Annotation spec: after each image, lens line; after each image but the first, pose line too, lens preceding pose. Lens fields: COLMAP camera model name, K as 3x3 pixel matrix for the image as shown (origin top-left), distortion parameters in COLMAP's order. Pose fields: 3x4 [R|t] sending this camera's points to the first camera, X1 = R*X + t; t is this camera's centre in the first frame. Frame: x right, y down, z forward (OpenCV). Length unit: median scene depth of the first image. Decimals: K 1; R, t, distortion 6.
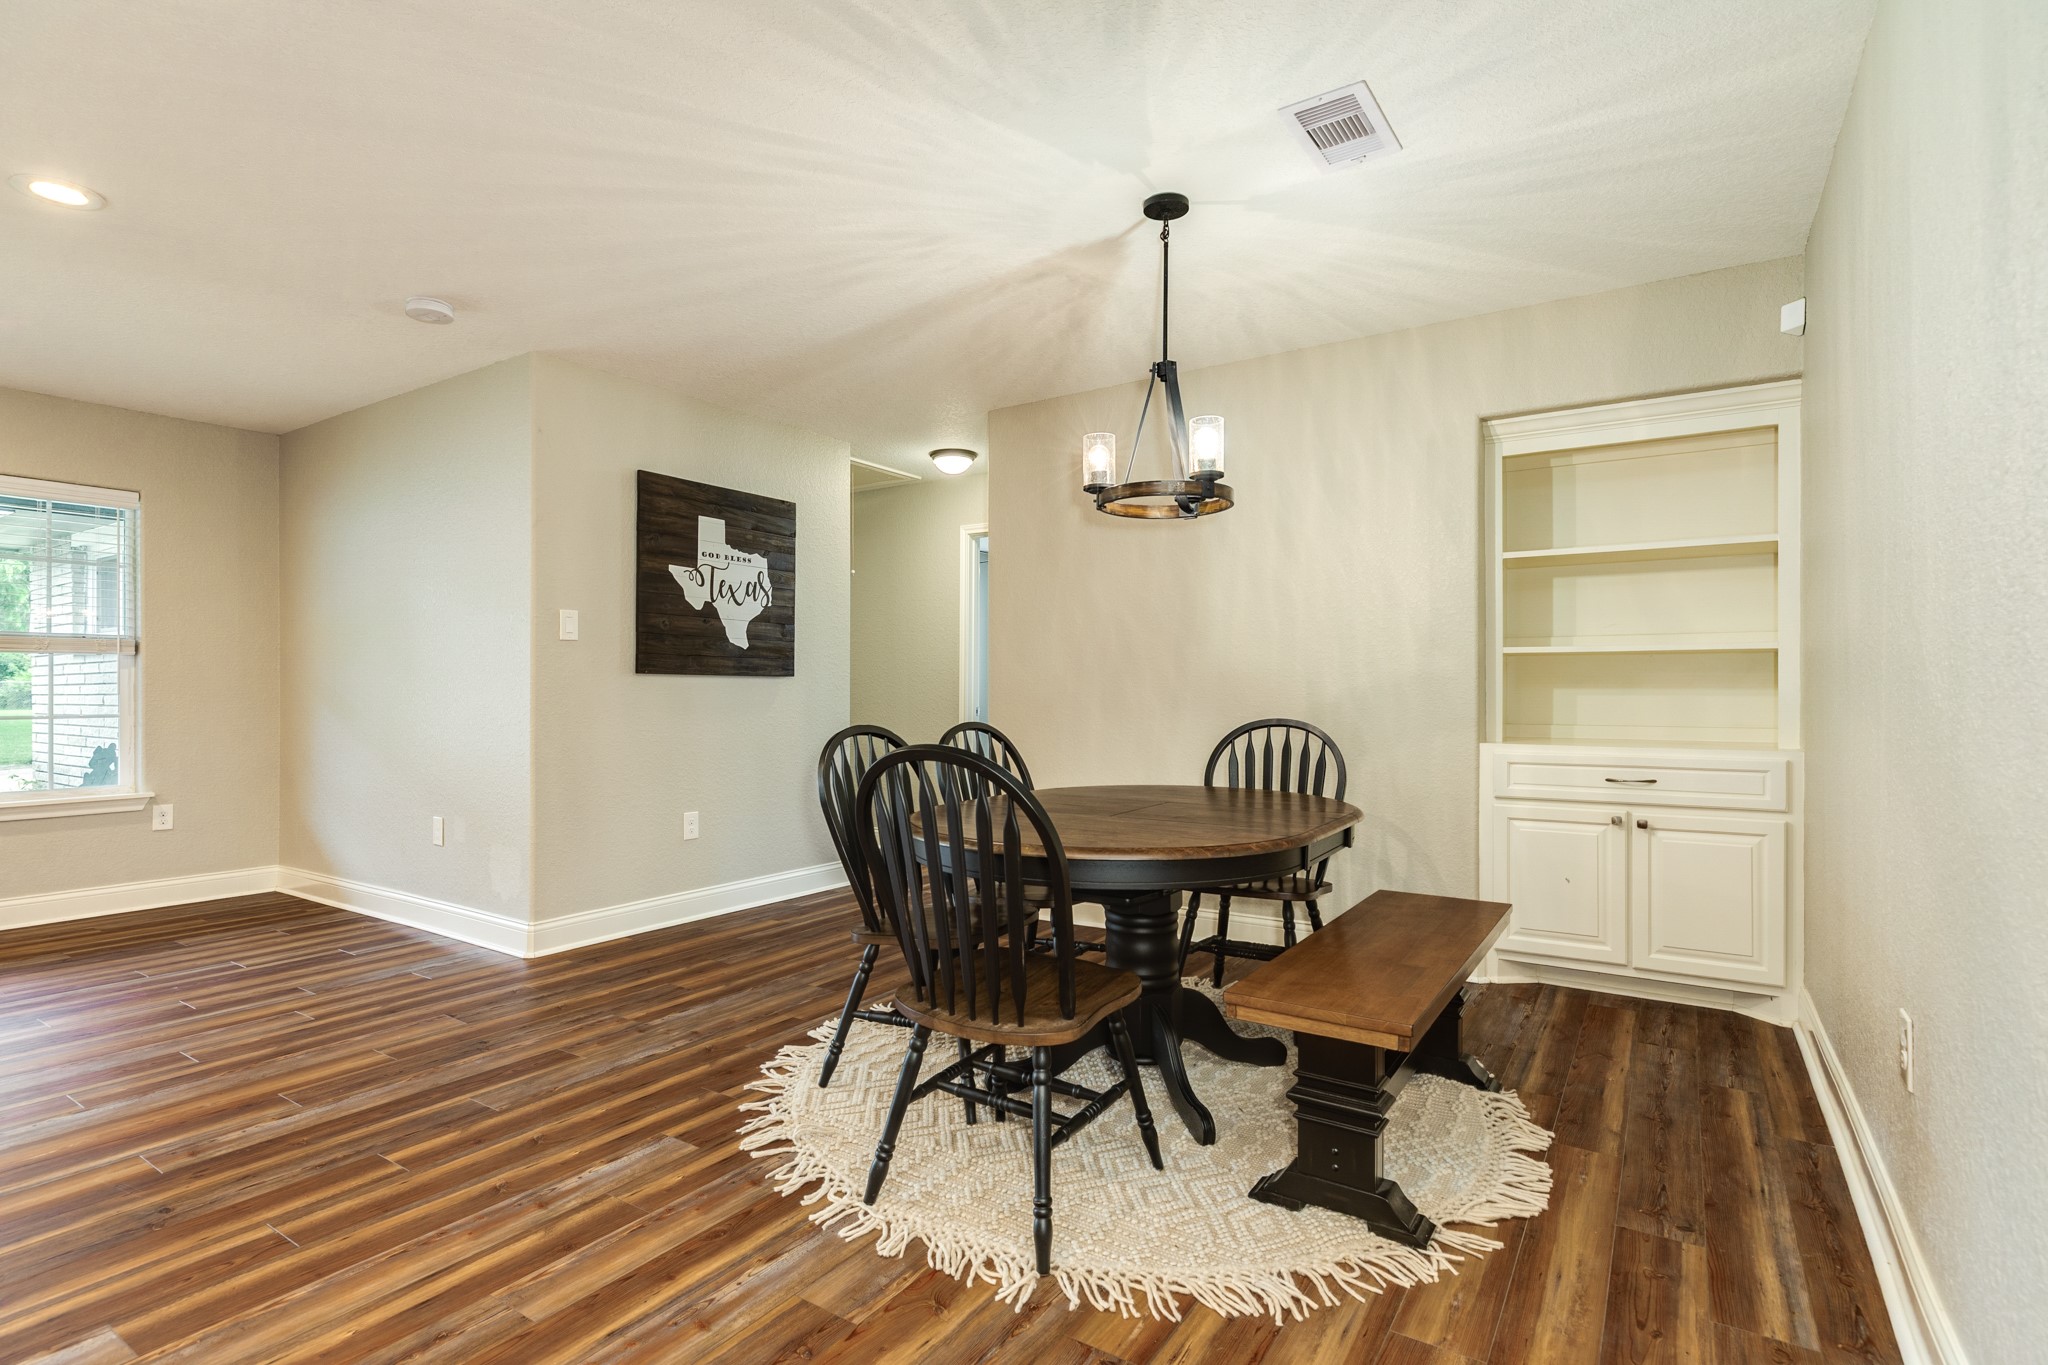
lens RADIAL K [[991.9, 0, 1023.4], [0, 991.9, 690.3], [0, 0, 1]] dist [-0.006466, -0.000687]
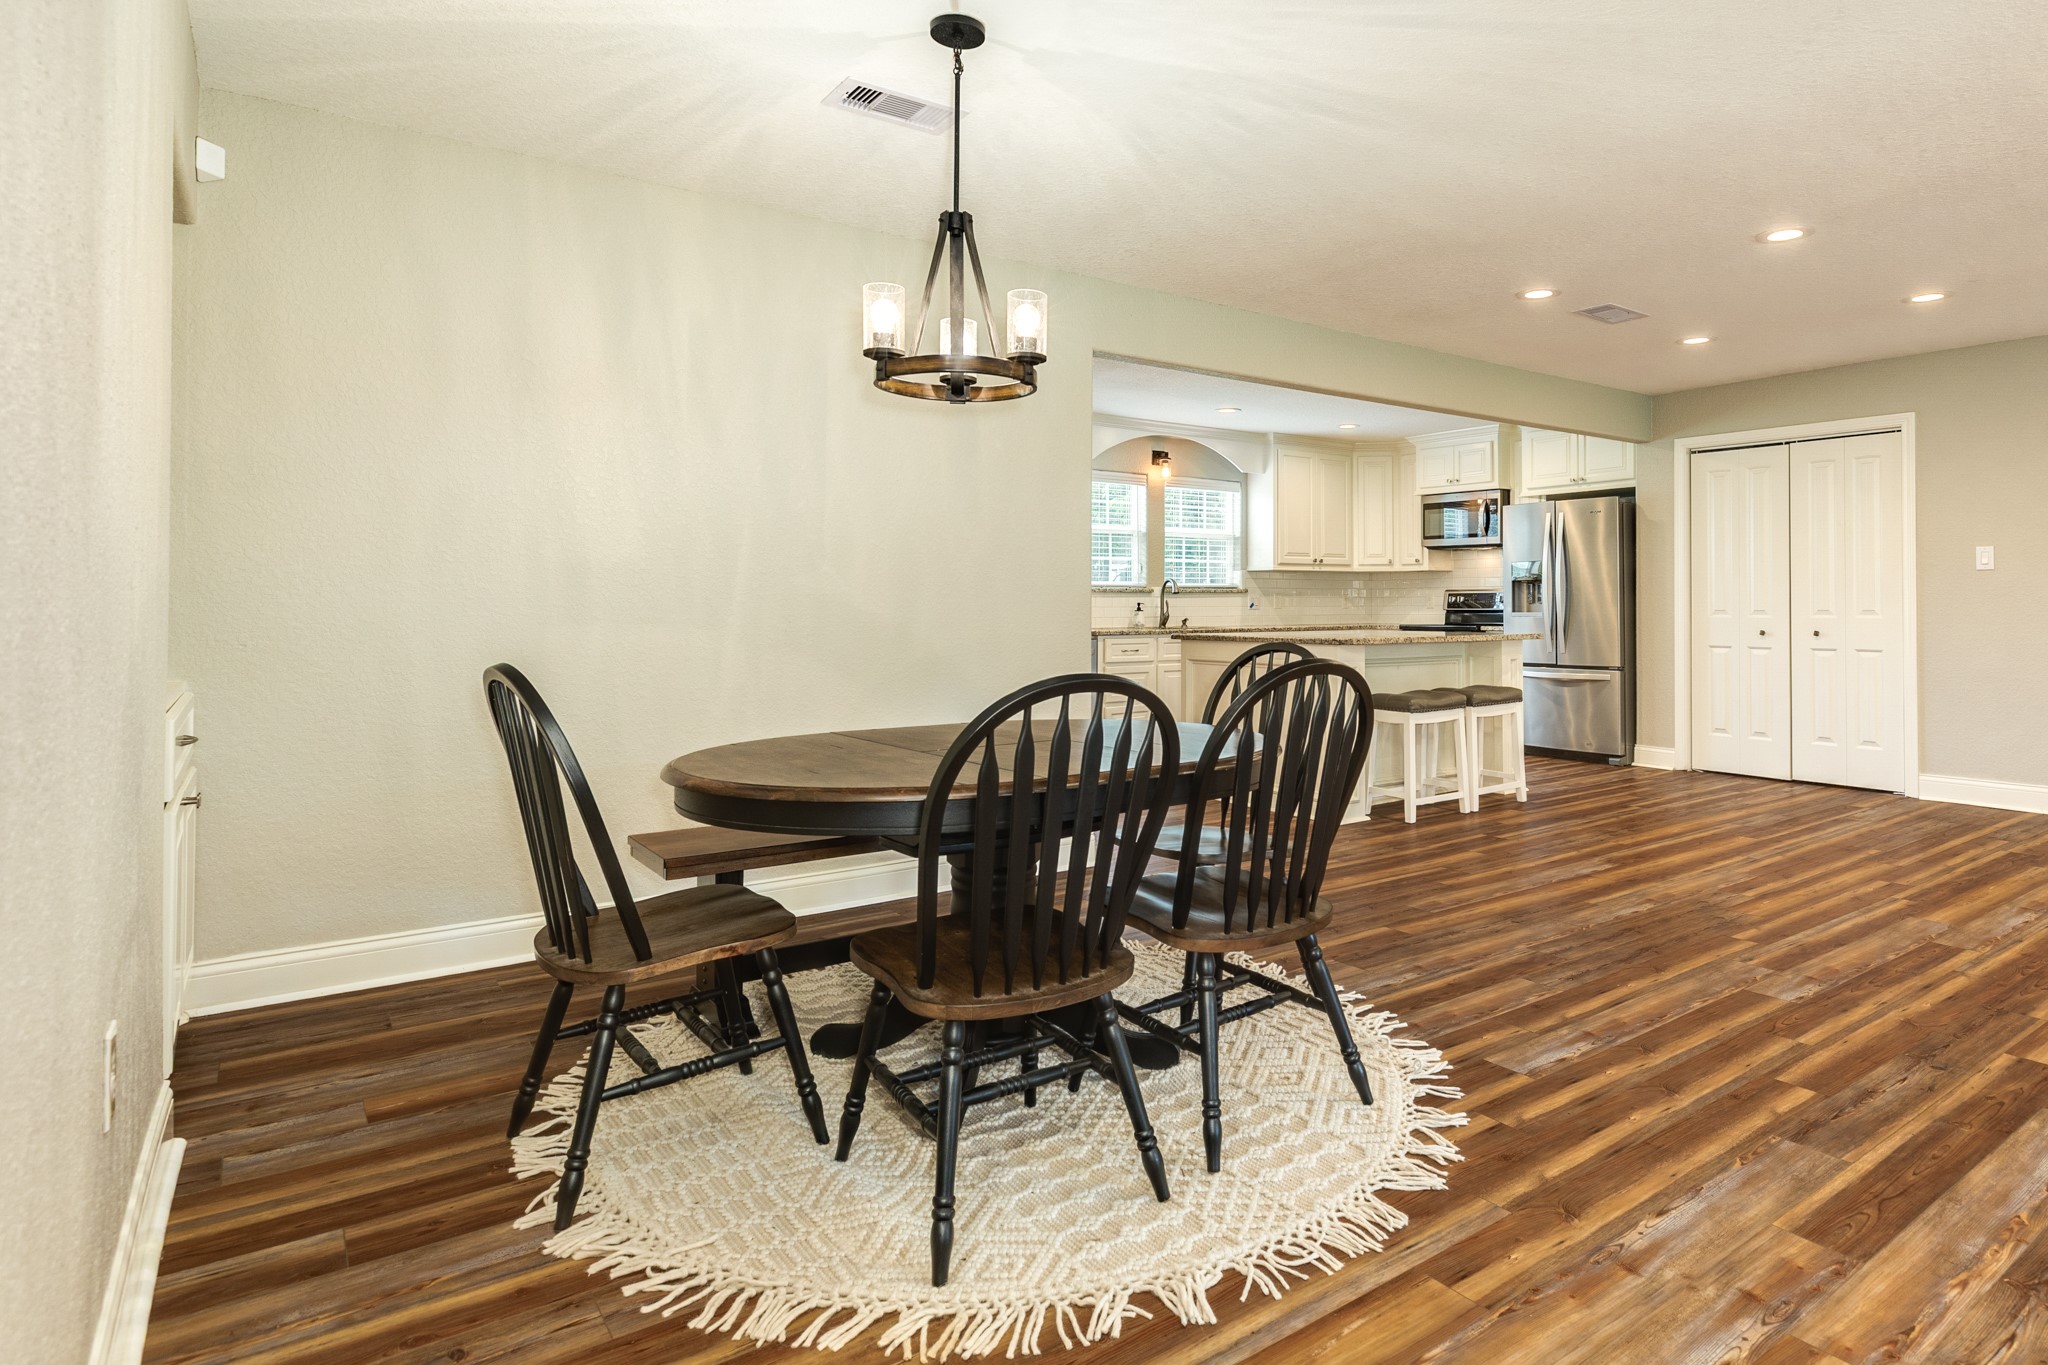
lens RADIAL K [[1141.3, 0, 1165.2], [0, 1141.3, 587.1], [0, 0, 1]] dist [0.002496, -0.000161]
pose [[-0.947854, 0.003878, 0.318682, -0.290174], [-0.000112, 0.999922, -0.012501, -0.005138], [-0.318705, -0.011884, -0.947779, 1.635309]]
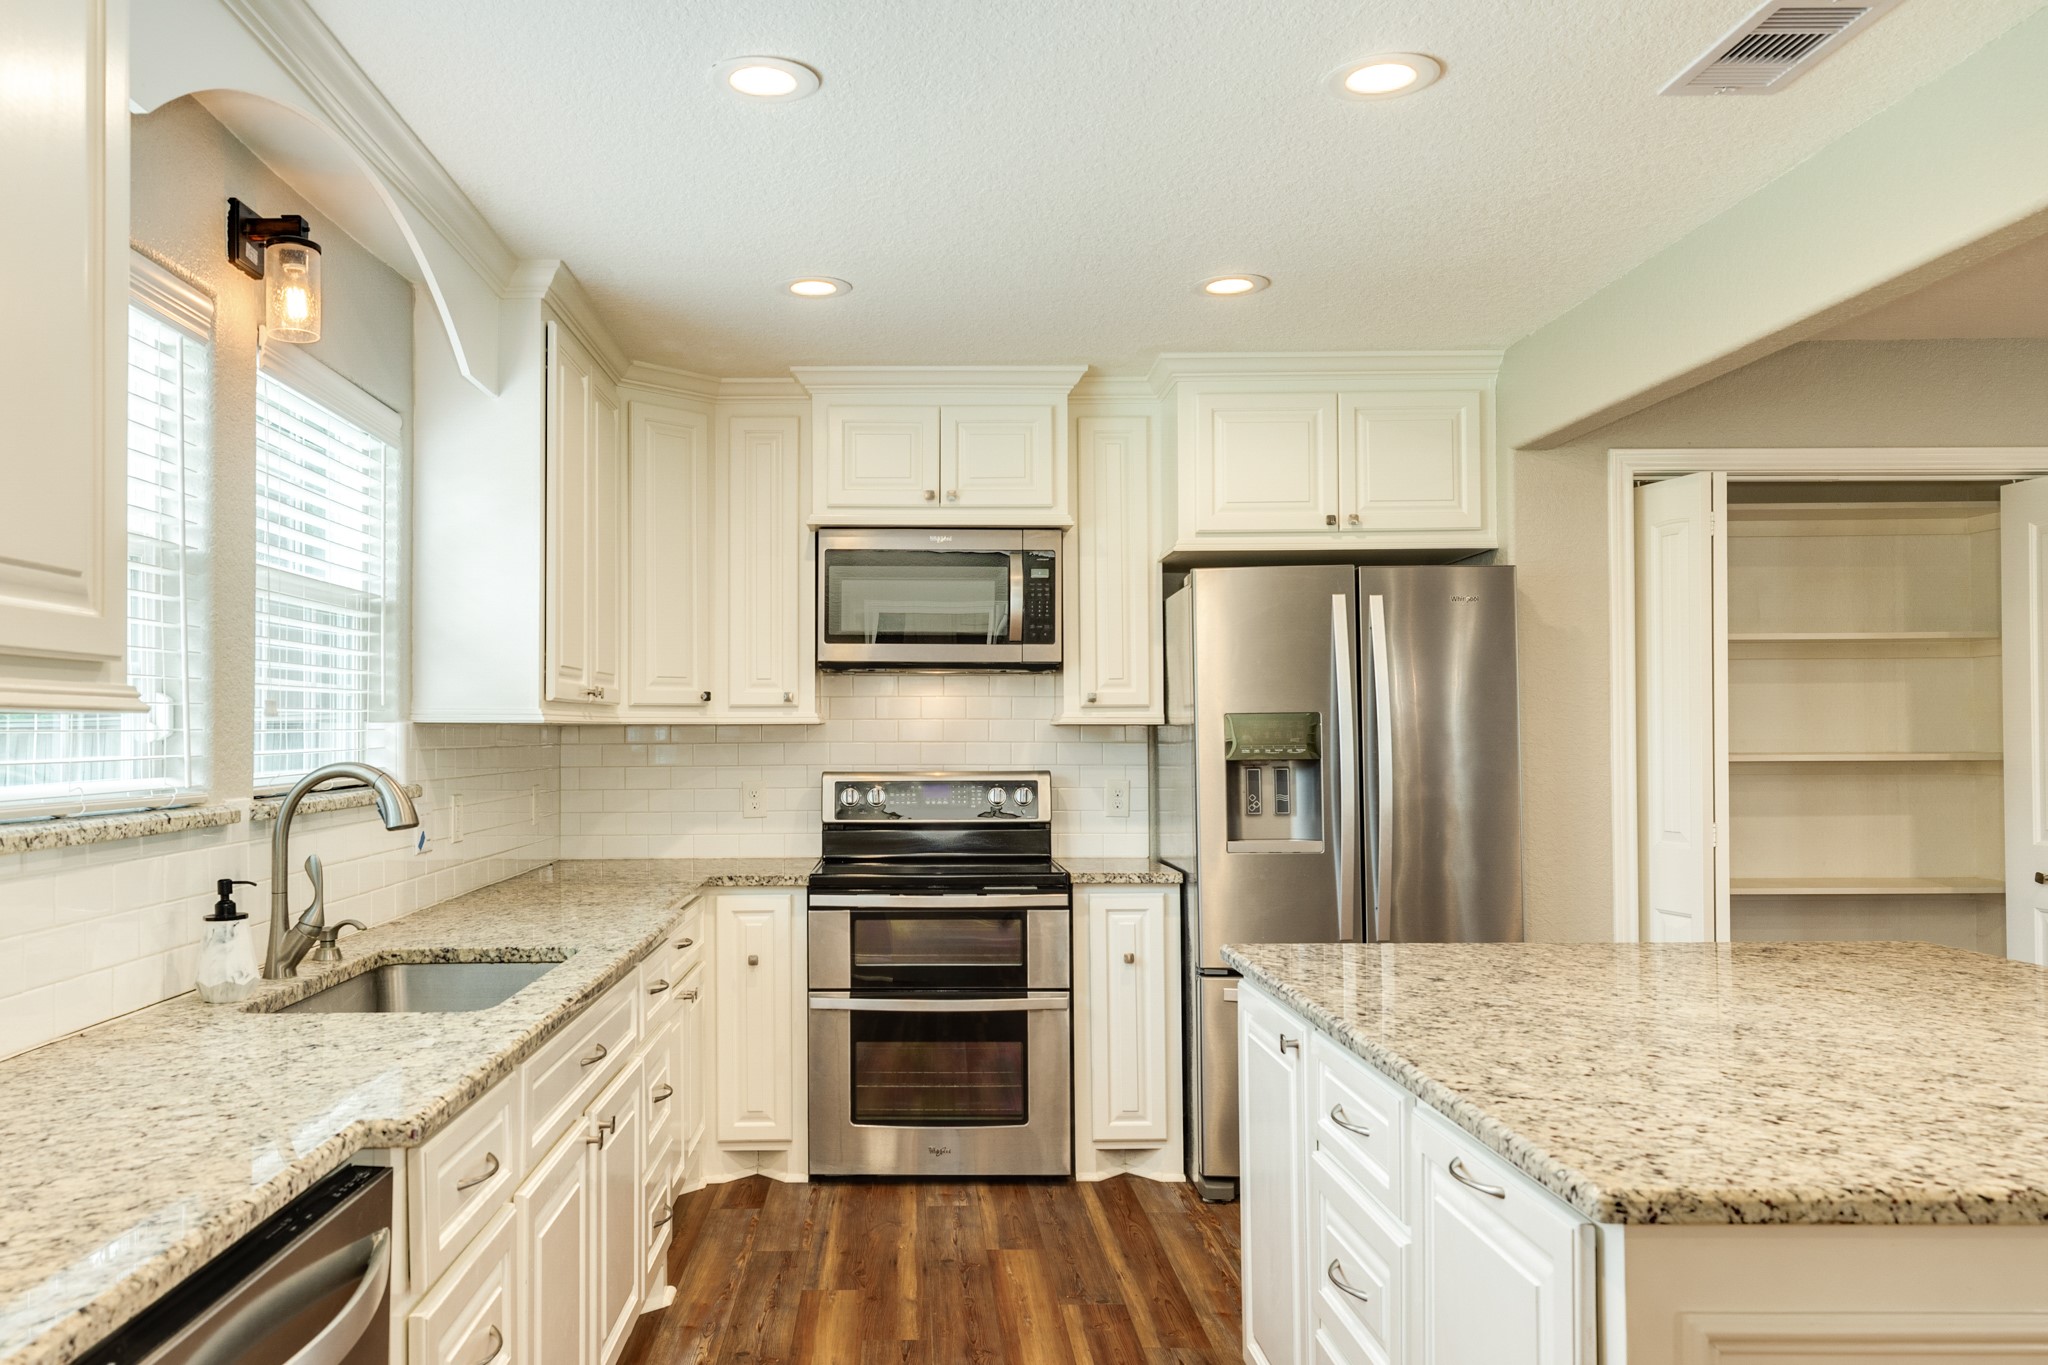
lens RADIAL K [[1527.8, 0, 884.7], [0, 1527.8, 708.7], [0, 0, 1]] dist [0.004256, 0.005494]
pose [[-0.842876, -0.007405, -0.538057, 0.779144], [0.000967, 0.999883, -0.015276, -0.077413], [0.538107, -0.013395, -0.842770, -0.095091]]
